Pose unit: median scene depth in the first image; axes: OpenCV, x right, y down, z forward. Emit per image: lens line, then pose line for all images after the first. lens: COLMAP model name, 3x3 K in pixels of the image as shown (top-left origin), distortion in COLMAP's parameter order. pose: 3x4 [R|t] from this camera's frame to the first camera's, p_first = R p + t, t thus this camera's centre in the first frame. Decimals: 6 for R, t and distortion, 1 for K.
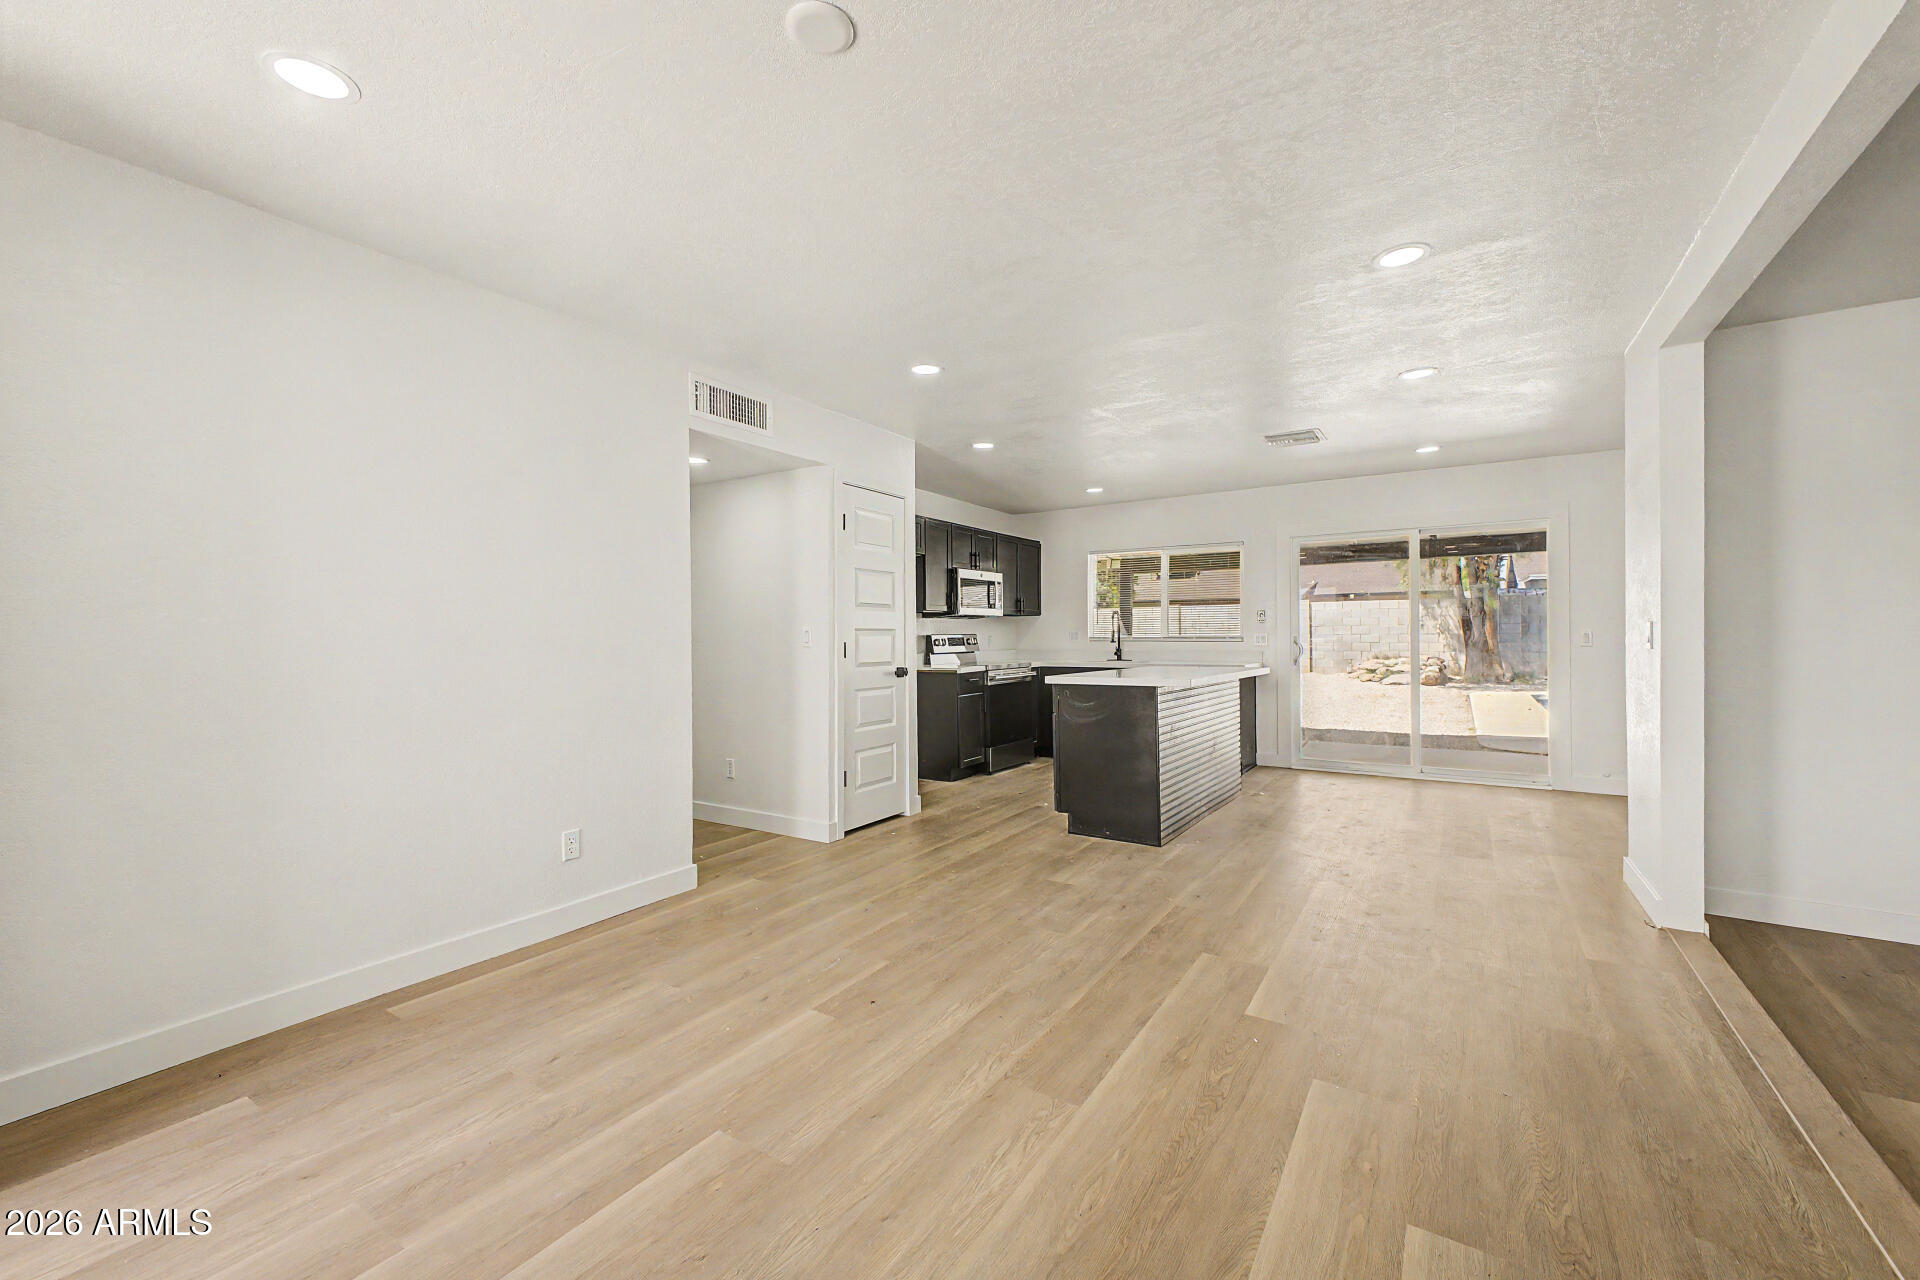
lens RADIAL K [[750.2, 0, 964.9], [0, 750.2, 639.5], [0, 0, 1]] dist [0.002200, -0.000089]
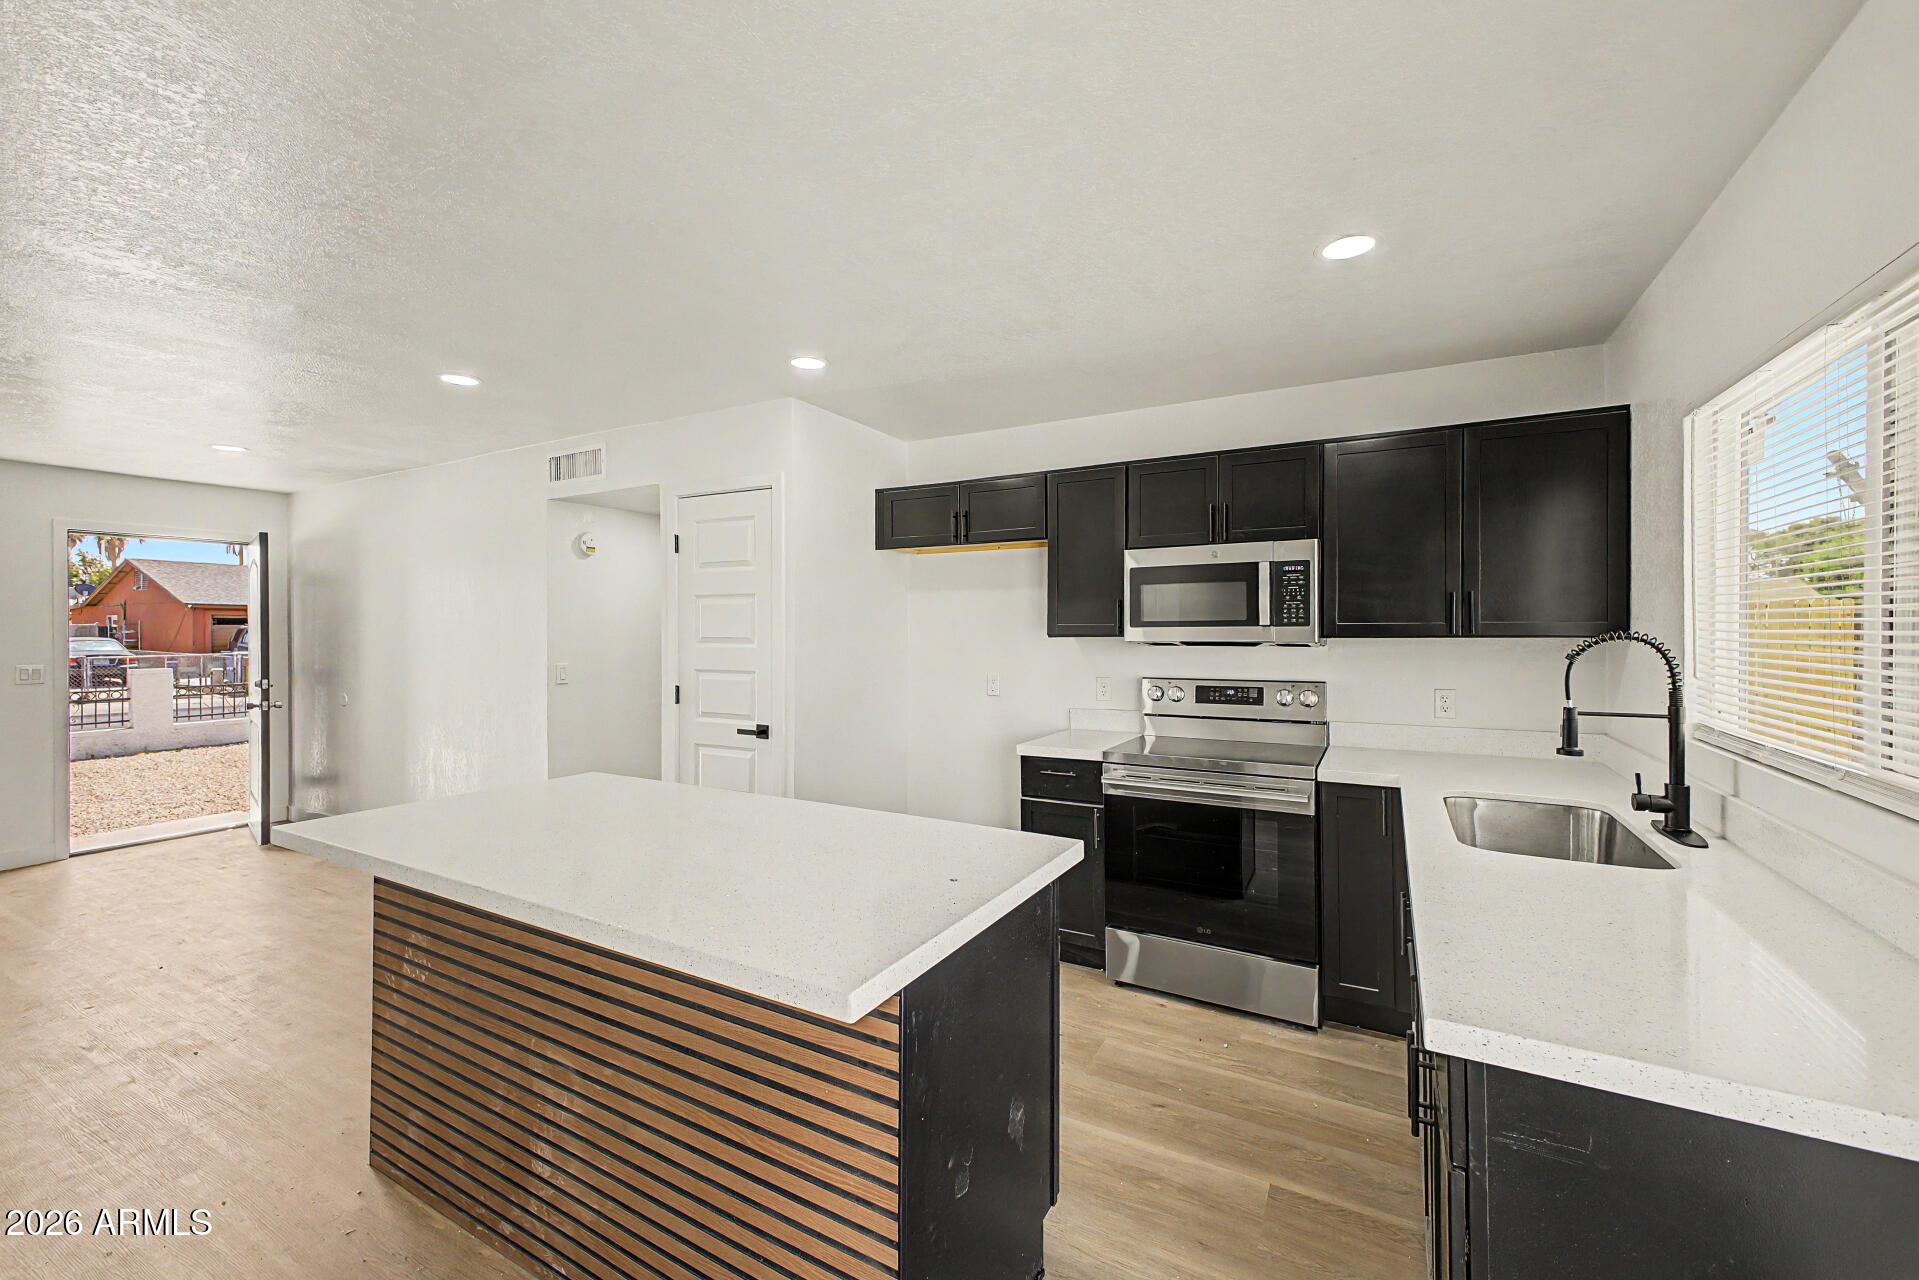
lens RADIAL K [[749.8, 0, 964.4], [0, 749.8, 639.5], [0, 0, 1]] dist [0.002200, -0.000089]
pose [[0.072970, 0.009309, -0.997291, 0.479483], [-0.002641, 0.999955, 0.009140, -0.039096], [0.997331, 0.001966, 0.072991, 0.836857]]
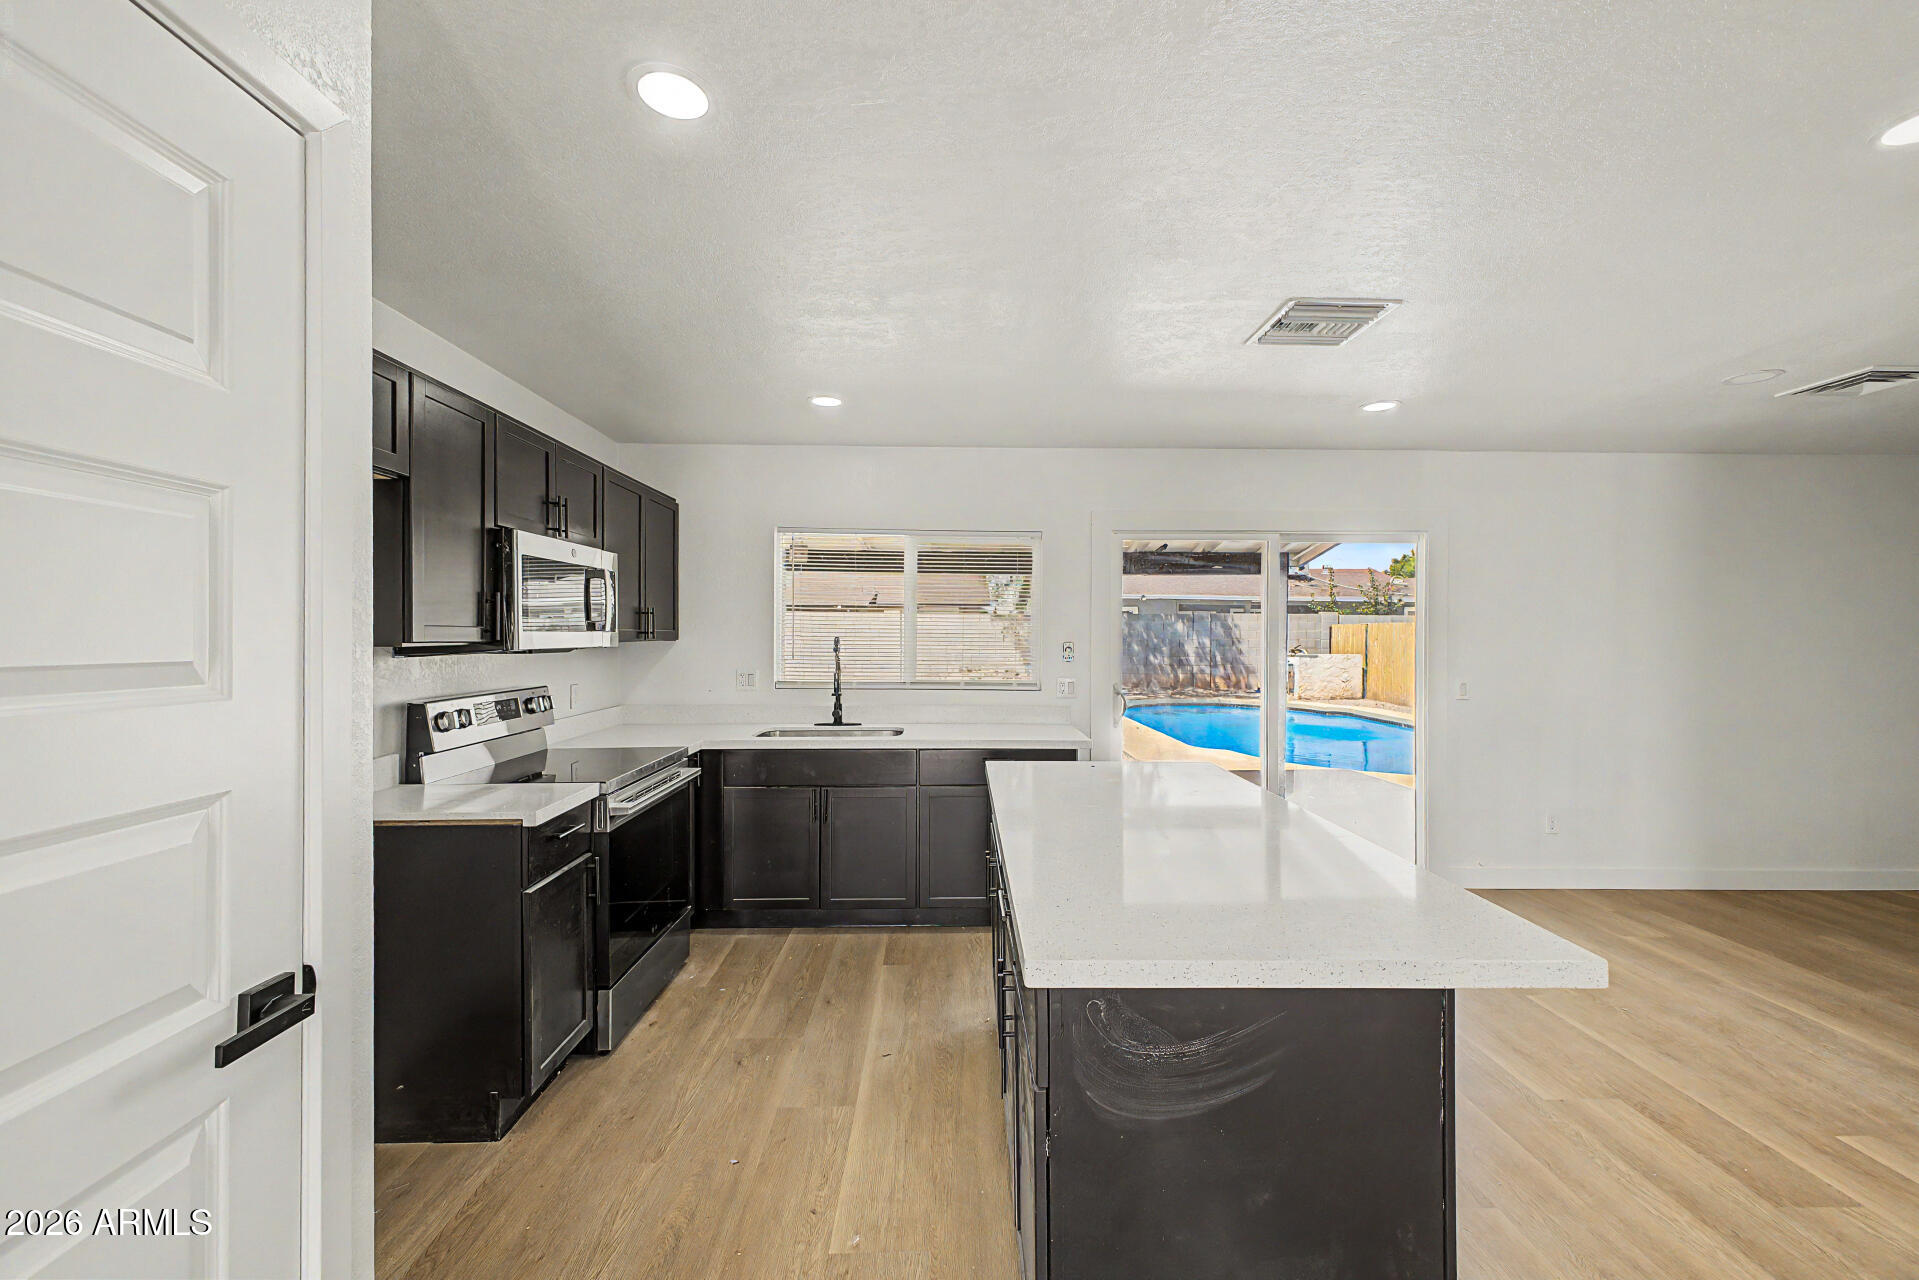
lens RADIAL K [[749.8, 0, 964.4], [0, 749.8, 639.5], [0, 0, 1]] dist [0.002200, -0.000089]
pose [[0.825133, 0.009521, 0.564859, -0.034654], [-0.009535, 0.999950, -0.002926, -0.038682], [-0.564858, -0.002972, 0.825182, 0.541552]]
